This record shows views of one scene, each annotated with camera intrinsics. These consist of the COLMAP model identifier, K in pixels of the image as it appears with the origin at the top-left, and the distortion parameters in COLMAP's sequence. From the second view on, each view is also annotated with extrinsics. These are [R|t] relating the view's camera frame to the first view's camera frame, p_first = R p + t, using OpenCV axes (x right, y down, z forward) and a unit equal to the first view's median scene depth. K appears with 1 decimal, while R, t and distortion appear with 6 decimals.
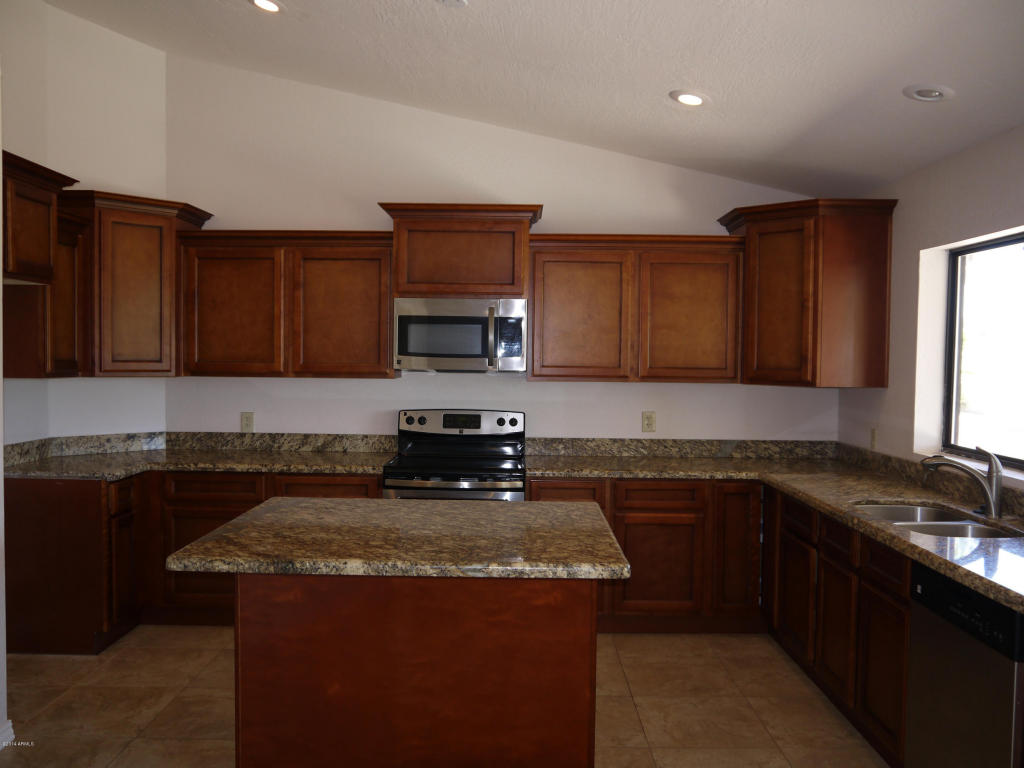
lens RADIAL K [[842.5, 0, 512.0], [0, 842.5, 384.0], [0, 0, 1]] dist [-0.018725, -0.004436]
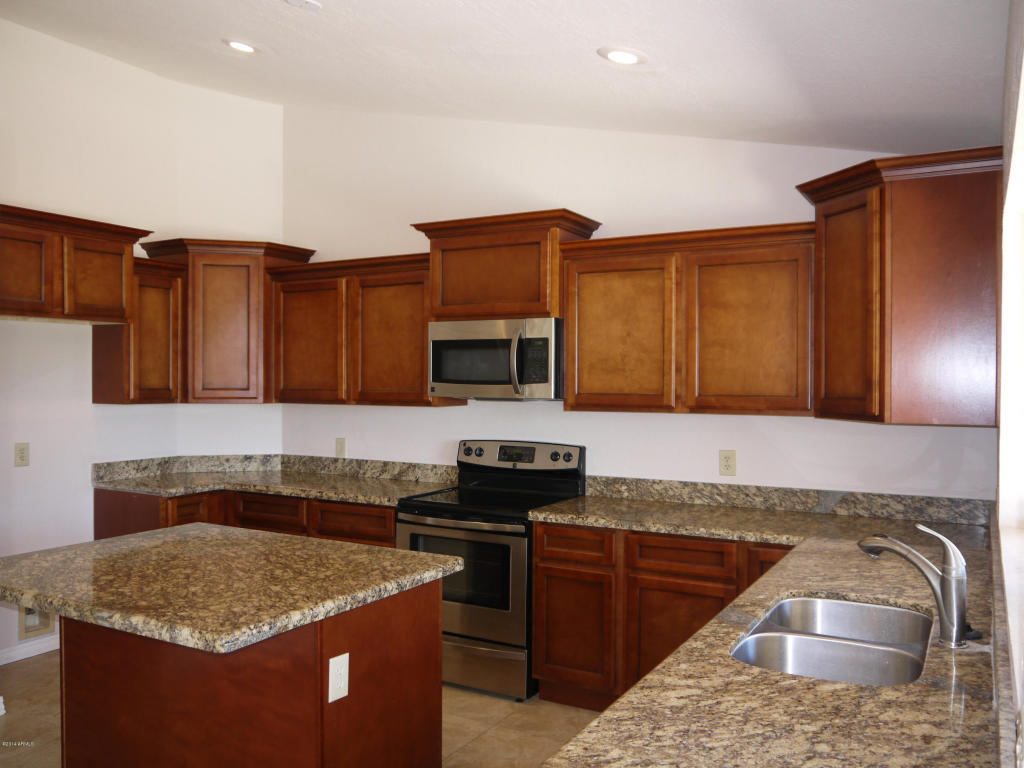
lens RADIAL K [[842.5, 0, 512.0], [0, 842.5, 384.0], [0, 0, 1]] dist [-0.018725, -0.004436]
pose [[0.874653, -0.006001, -0.484713, 0.397261], [-0.009350, 0.999529, -0.029246, -0.005069], [0.484660, 0.030112, 0.874184, 0.210399]]
